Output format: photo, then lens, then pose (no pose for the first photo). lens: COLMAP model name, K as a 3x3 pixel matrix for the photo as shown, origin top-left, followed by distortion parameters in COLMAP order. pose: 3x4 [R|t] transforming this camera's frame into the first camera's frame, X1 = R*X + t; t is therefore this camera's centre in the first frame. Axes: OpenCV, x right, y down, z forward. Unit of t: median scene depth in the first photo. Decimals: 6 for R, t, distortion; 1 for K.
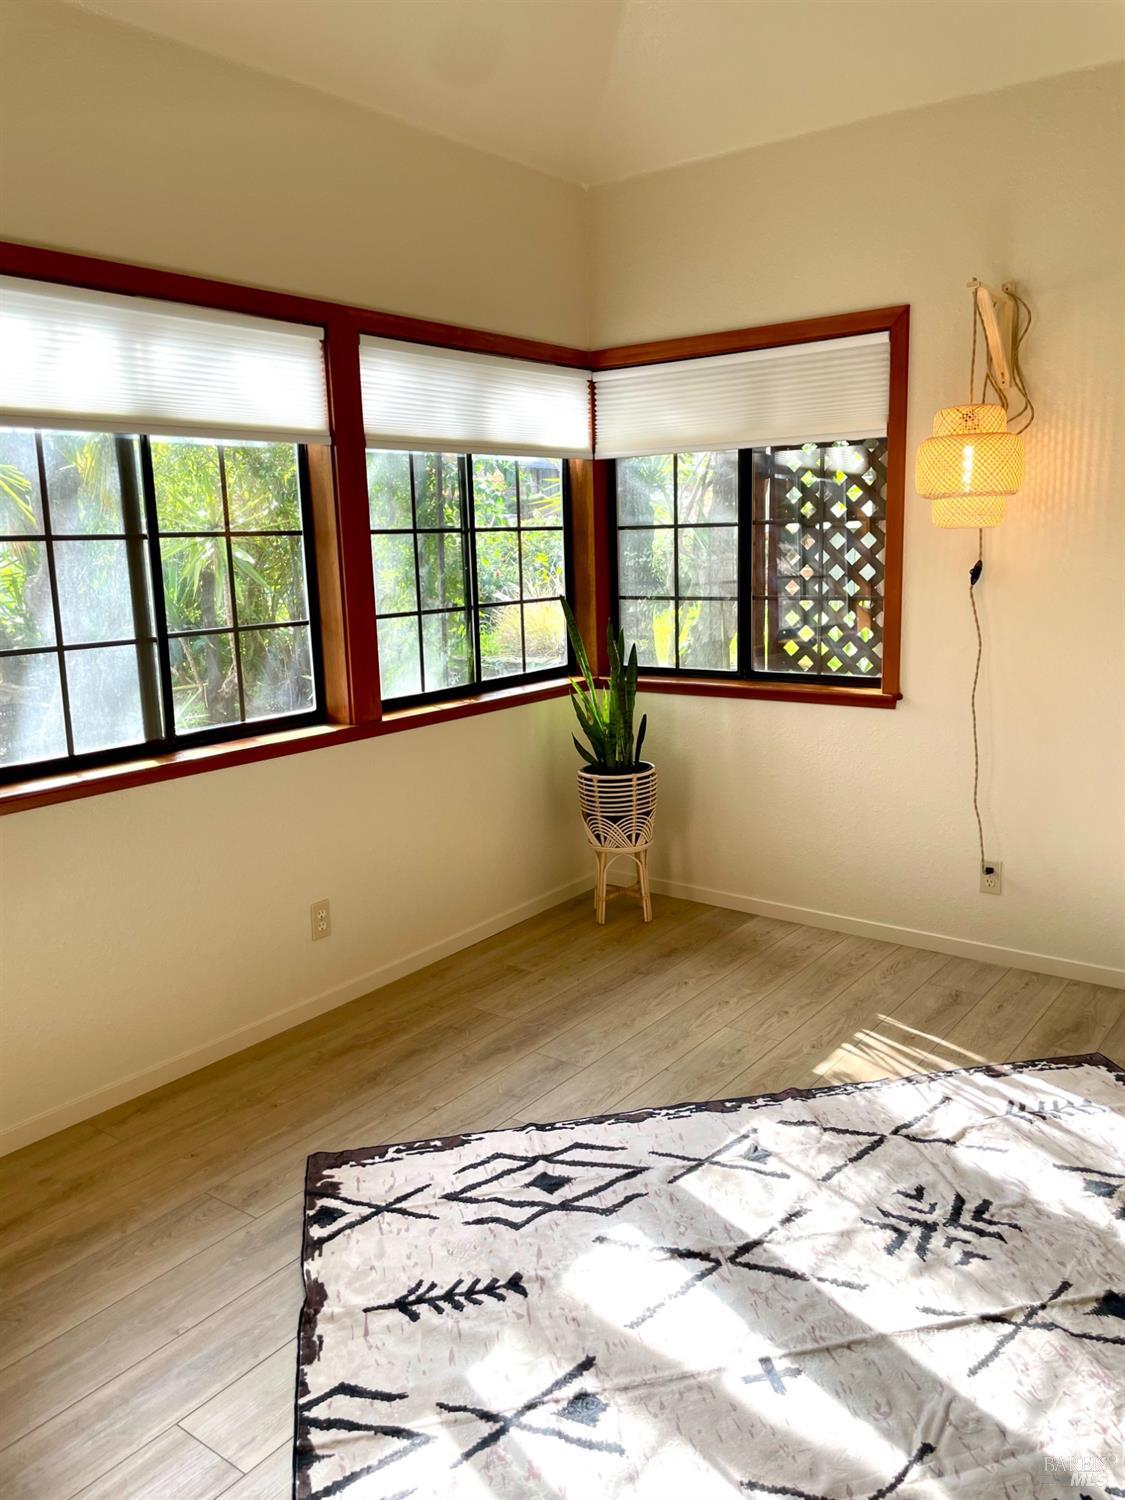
lens RADIAL K [[1160.5, 0, 562.5], [0, 1160.5, 750.0], [0, 0, 1]] dist [0.028926, -0.083255]
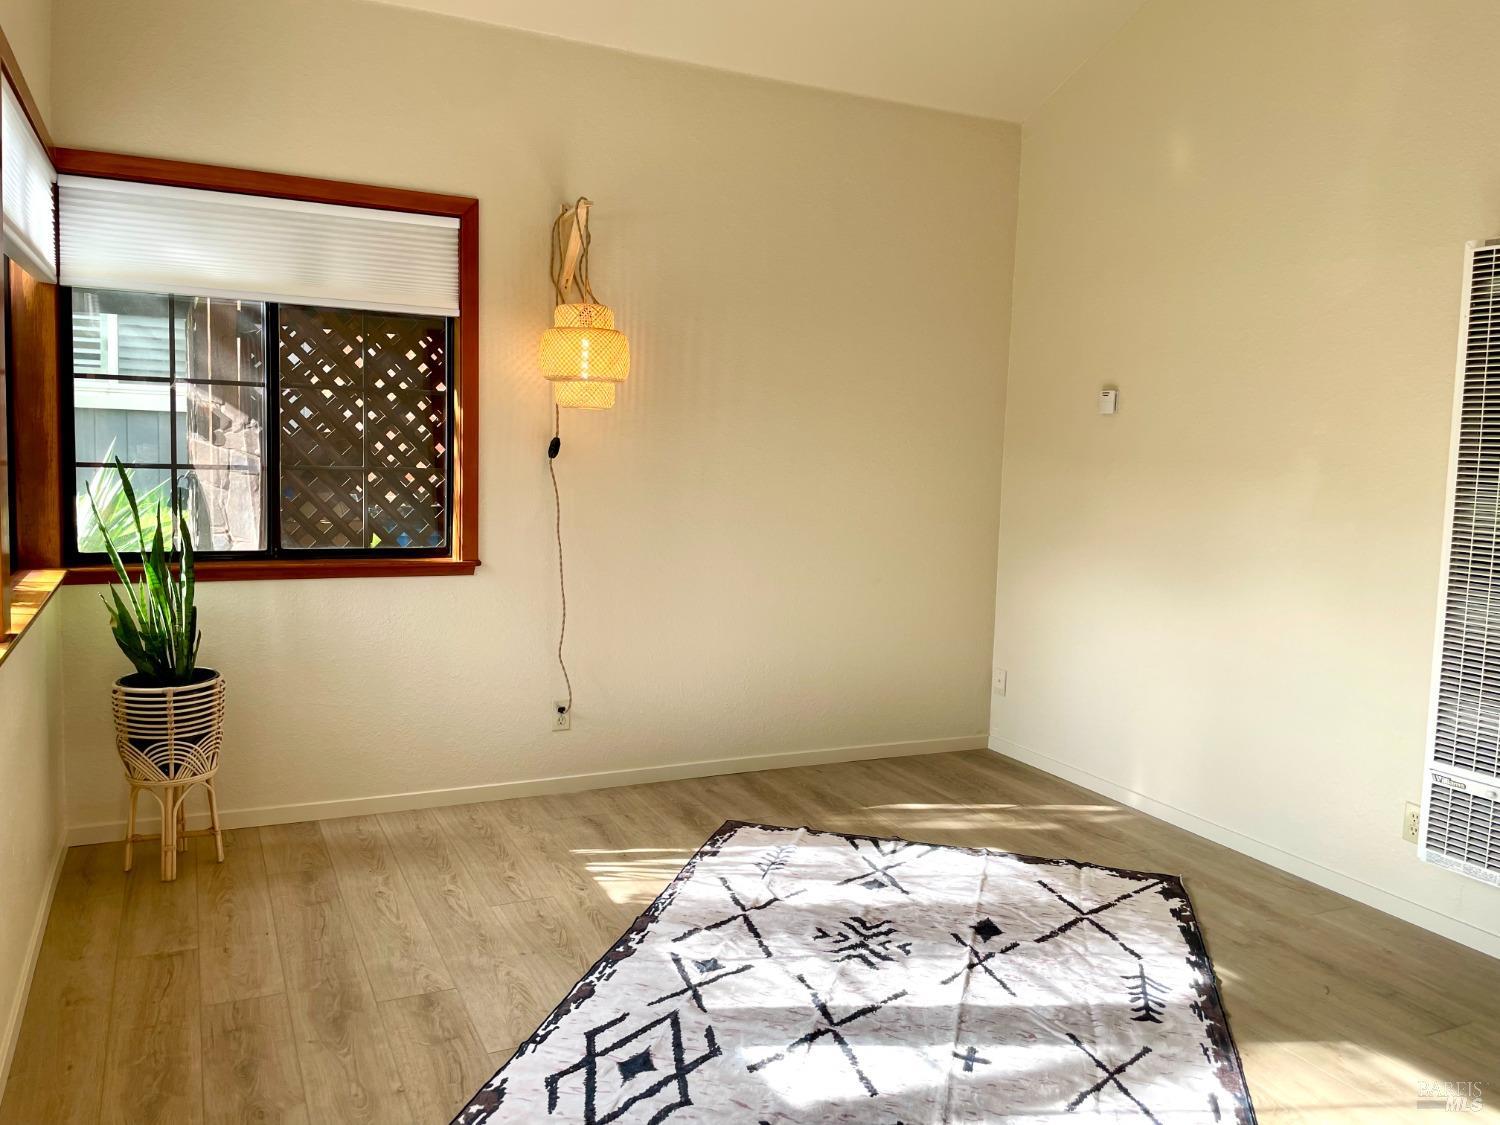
lens RADIAL K [[1160.5, 0, 750.0], [0, 1160.5, 562.5], [0, 0, 1]] dist [0.028926, -0.083255]
pose [[0.456392, -0.062778, 0.887561, -0.672918], [0.132586, 0.991170, 0.001929, -0.020568], [-0.879845, 0.116798, 0.460686, 0.371836]]
